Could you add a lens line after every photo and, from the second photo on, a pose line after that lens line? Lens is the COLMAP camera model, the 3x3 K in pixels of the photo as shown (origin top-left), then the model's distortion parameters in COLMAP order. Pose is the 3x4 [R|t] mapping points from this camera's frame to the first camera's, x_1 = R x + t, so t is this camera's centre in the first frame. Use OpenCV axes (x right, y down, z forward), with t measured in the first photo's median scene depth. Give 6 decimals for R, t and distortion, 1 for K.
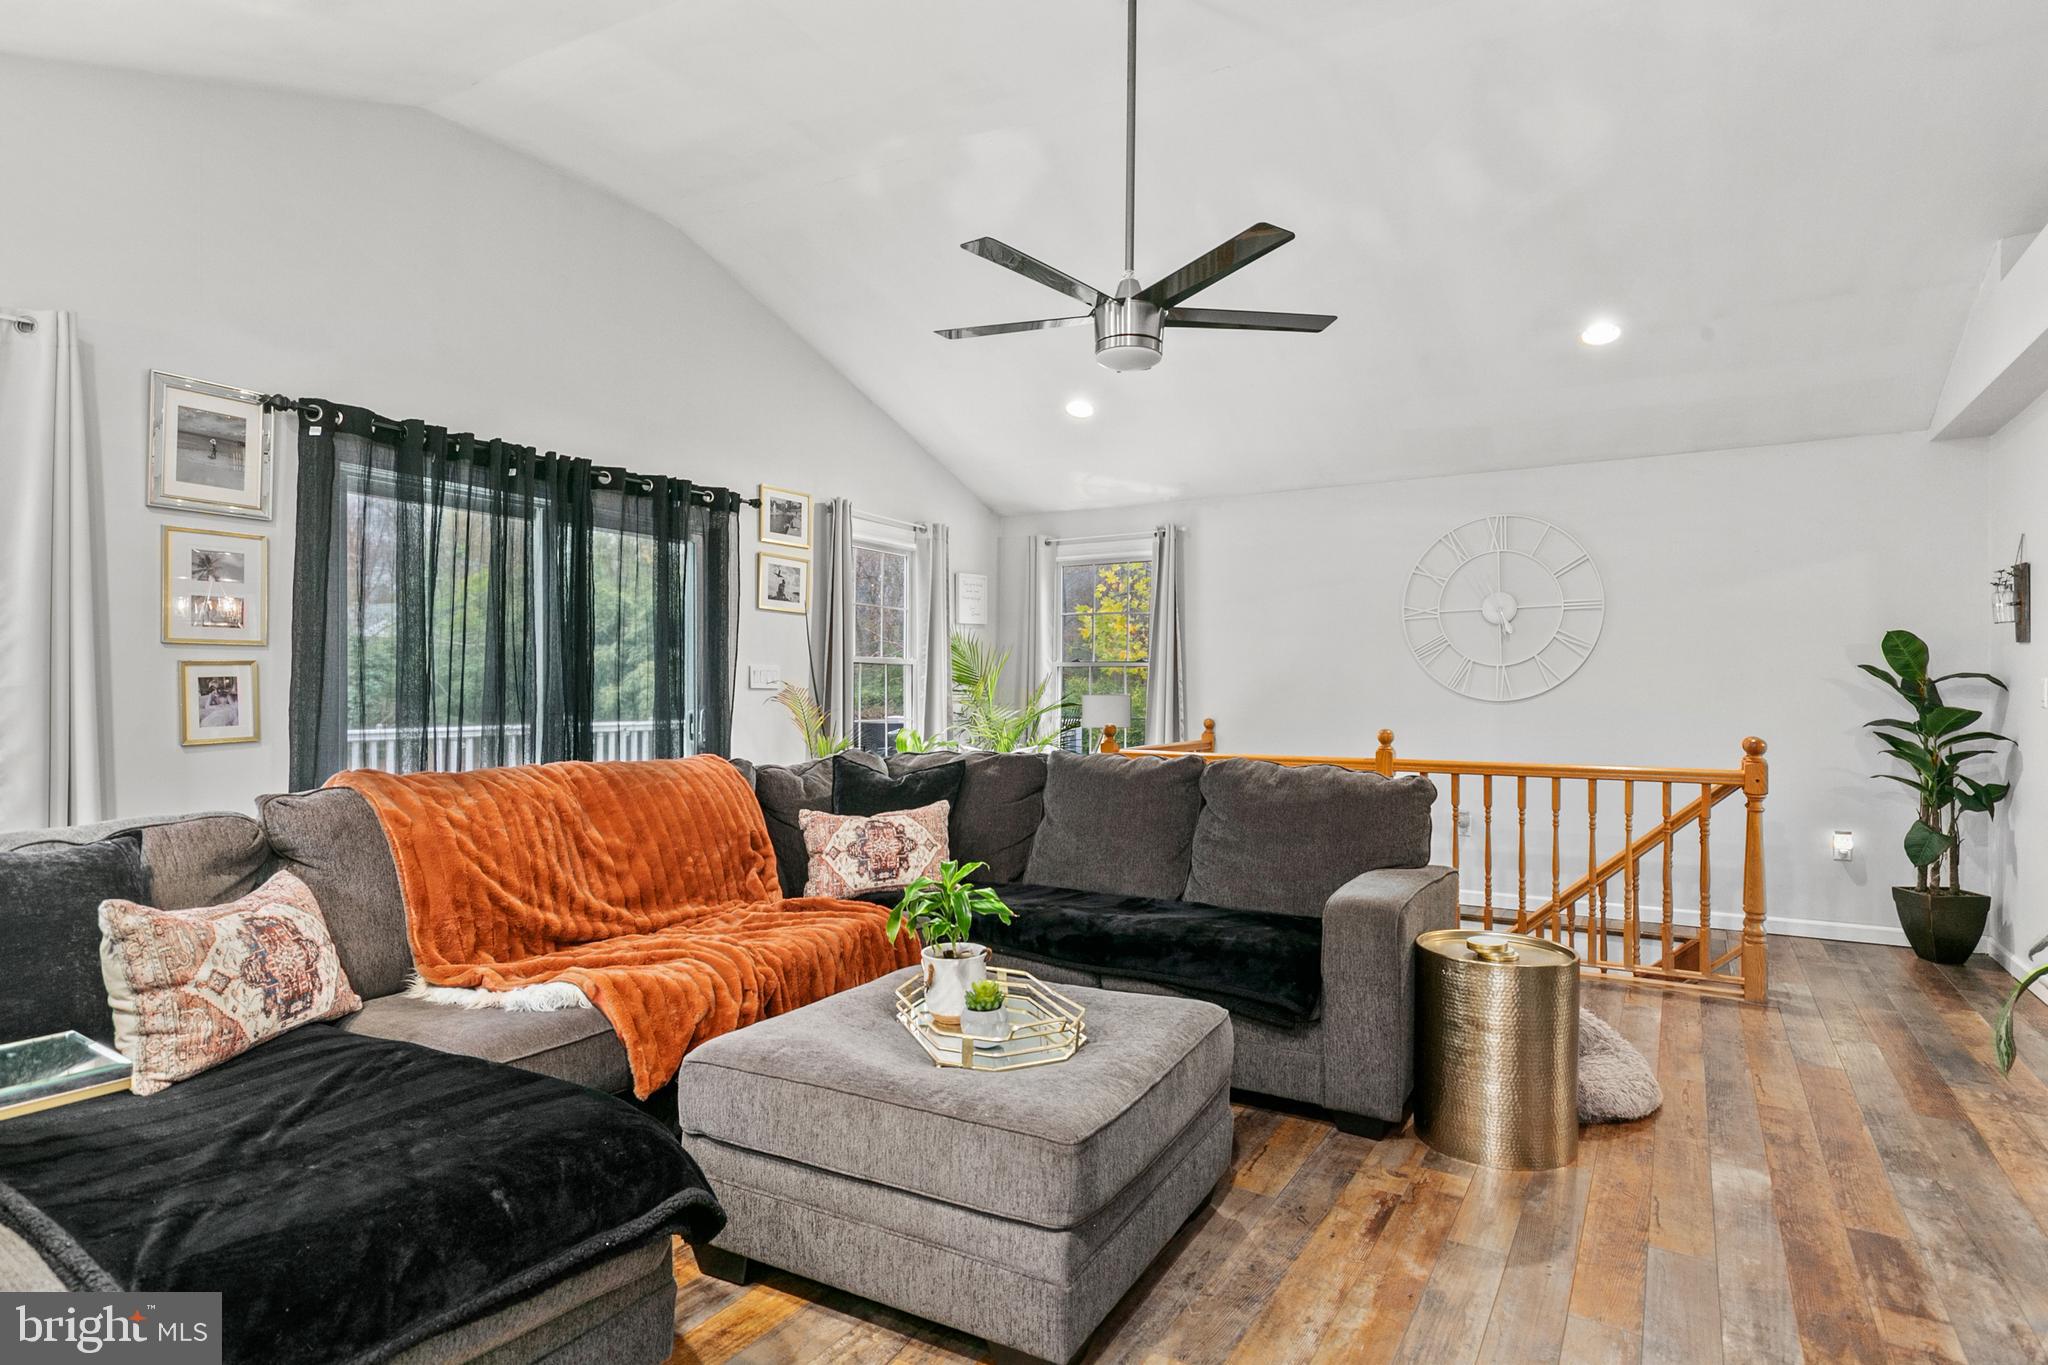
lens RADIAL K [[1105.5, 0, 1022.3], [0, 1105.5, 688.7], [0, 0, 1]] dist [0.001648, 0.000047]
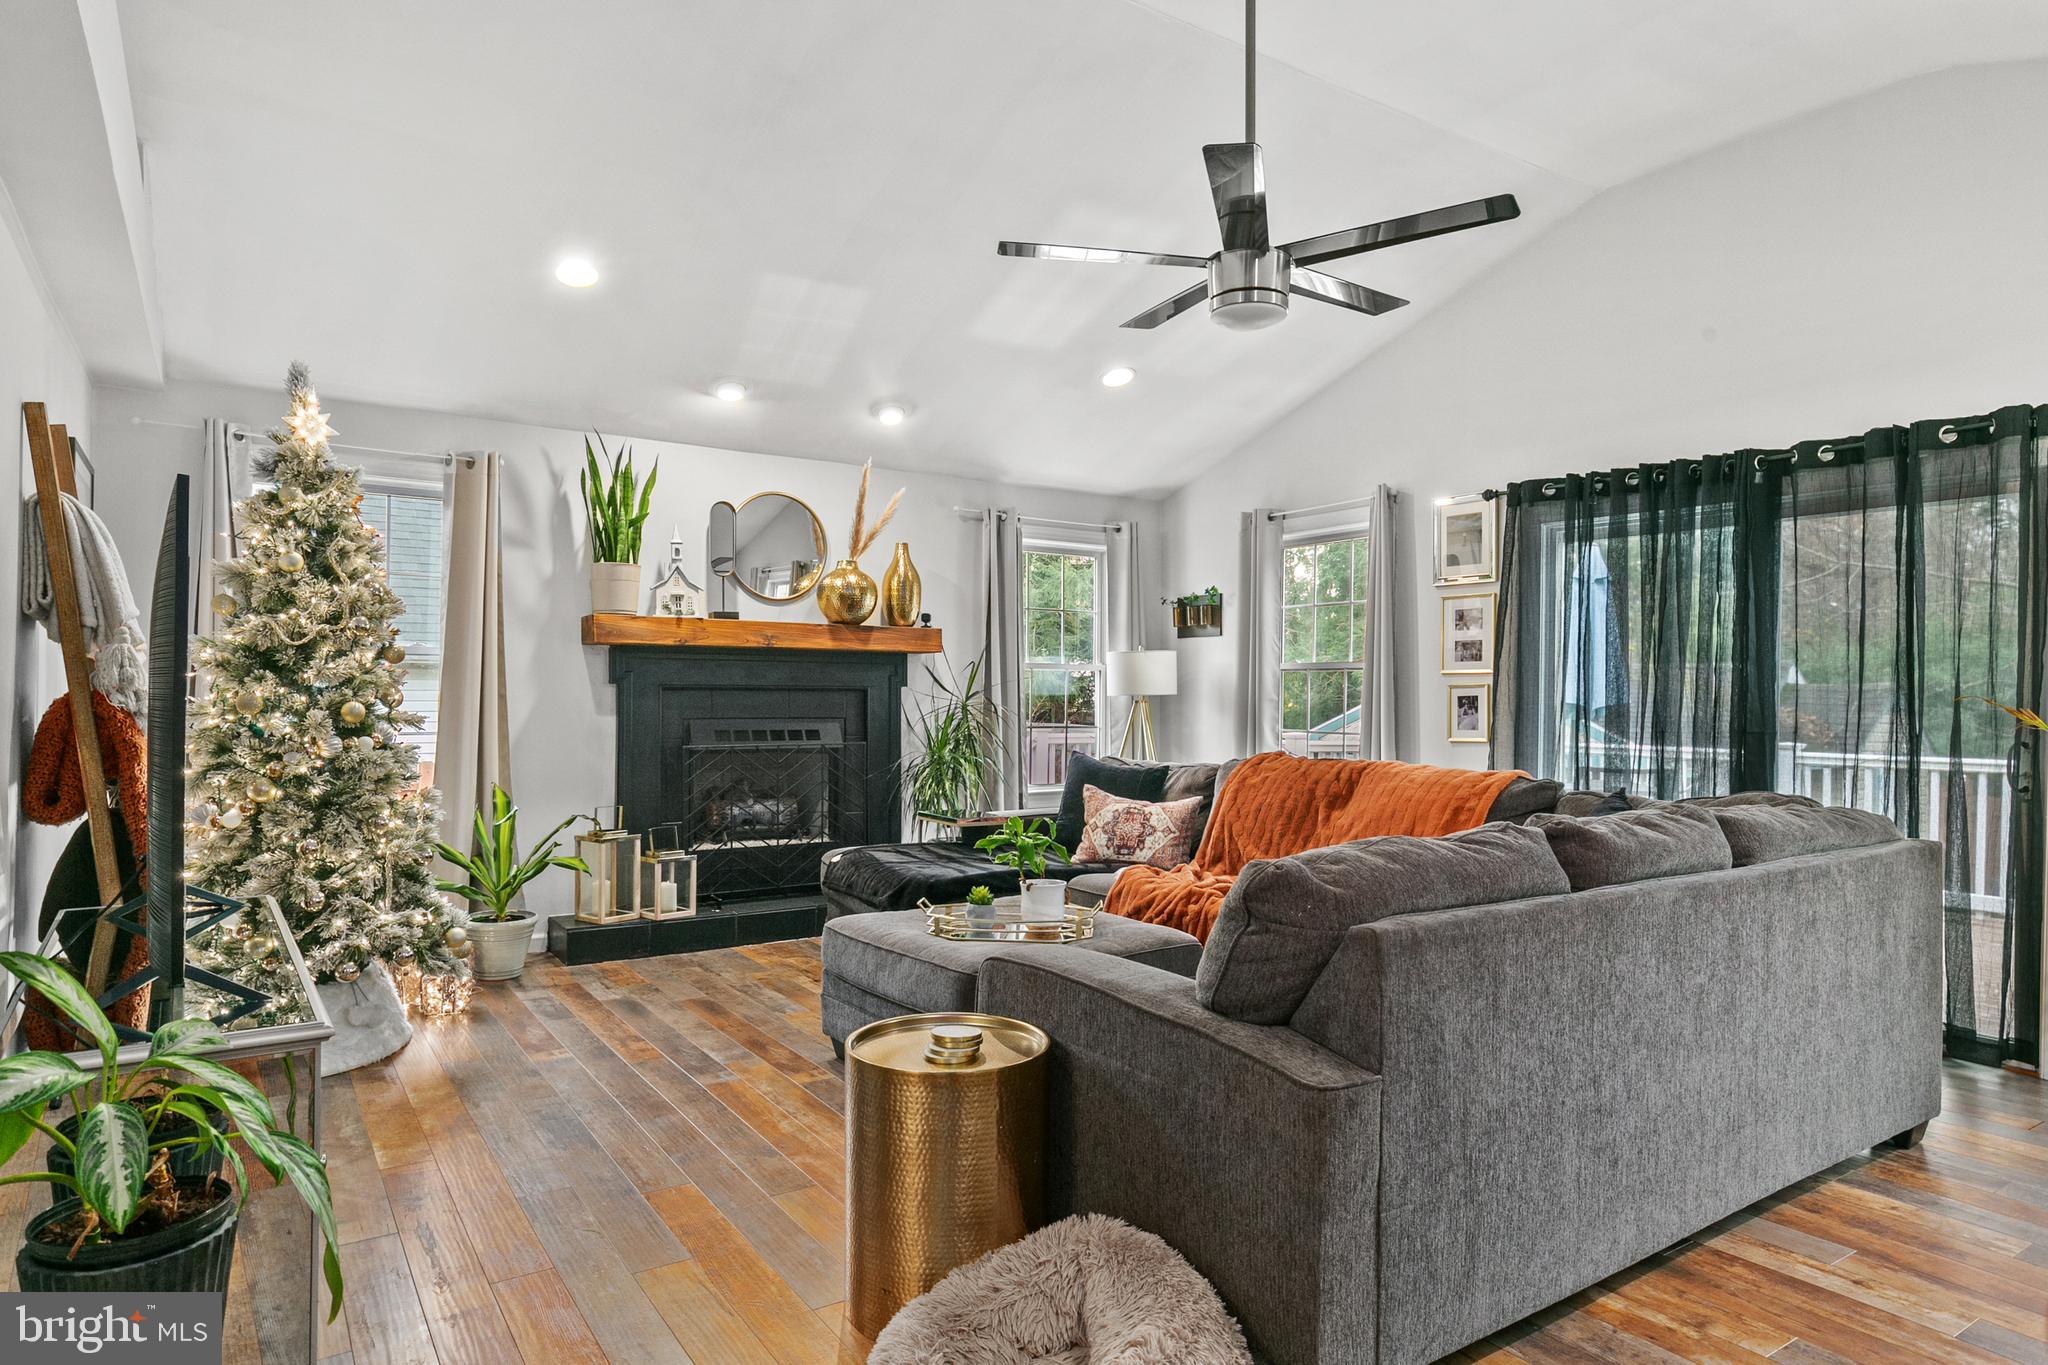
lens RADIAL K [[1213.9, 0, 1020.8], [0, 1213.9, 673.1], [0, 0, 1]] dist [0.000630, 0.000579]
pose [[-0.446979, -0.017582, -0.894371, 0.720773], [-0.015687, 0.999807, -0.011814, -0.009275], [0.894407, 0.008749, -0.447169, 0.903160]]
